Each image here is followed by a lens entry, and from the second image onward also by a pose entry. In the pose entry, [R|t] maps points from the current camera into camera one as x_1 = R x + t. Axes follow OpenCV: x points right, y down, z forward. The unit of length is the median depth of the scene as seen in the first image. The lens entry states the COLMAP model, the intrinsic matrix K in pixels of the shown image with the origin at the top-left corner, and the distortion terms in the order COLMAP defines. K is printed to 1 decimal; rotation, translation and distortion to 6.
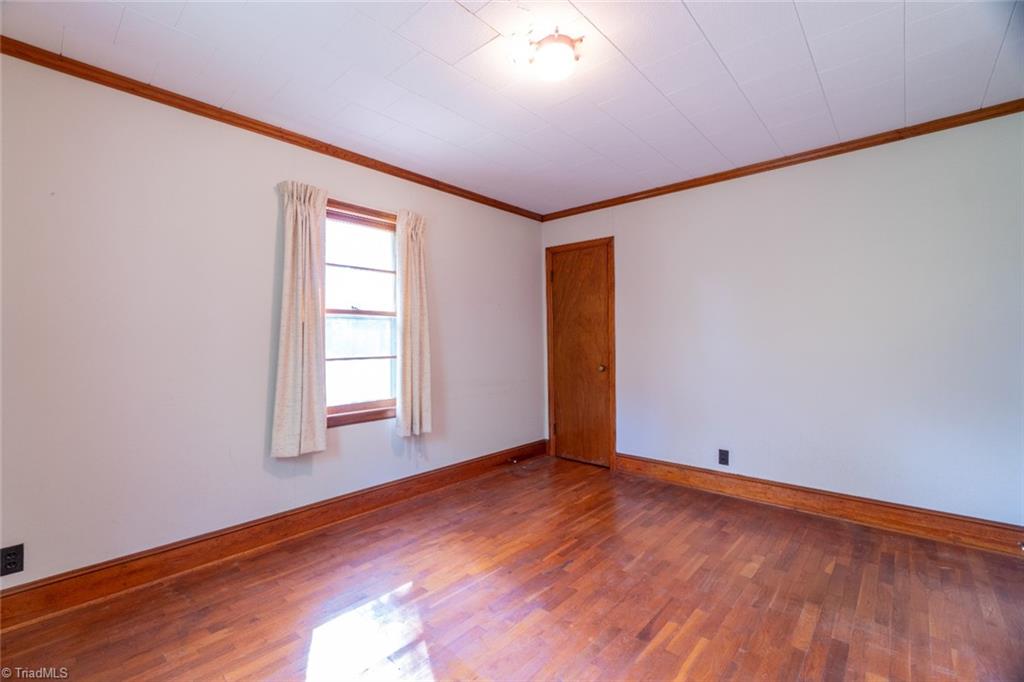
lens RADIAL K [[438.6, 0, 514.4], [0, 438.6, 341.9], [0, 0, 1]] dist [-0.002518, 0.001661]
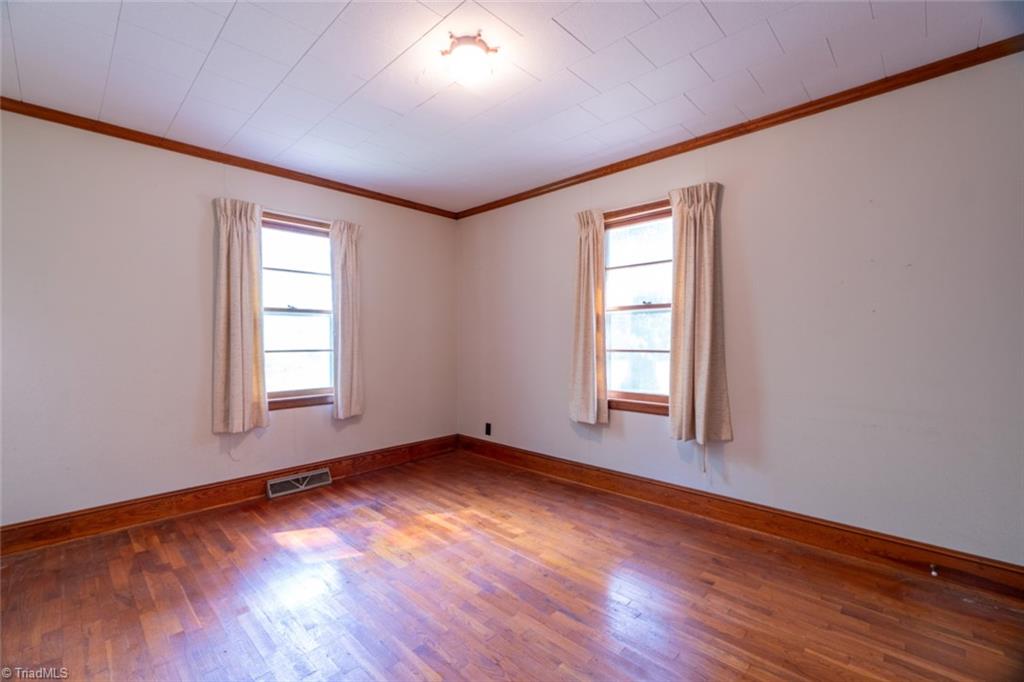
lens RADIAL K [[438.6, 0, 489.1], [0, 438.6, 340.6], [0, 0, 1]] dist [-0.002518, 0.001661]
pose [[-0.067831, 0.011431, -0.997631, 0.710444], [0.005996, 0.999921, 0.011049, -0.000854], [0.997679, -0.005233, -0.067894, 0.704750]]
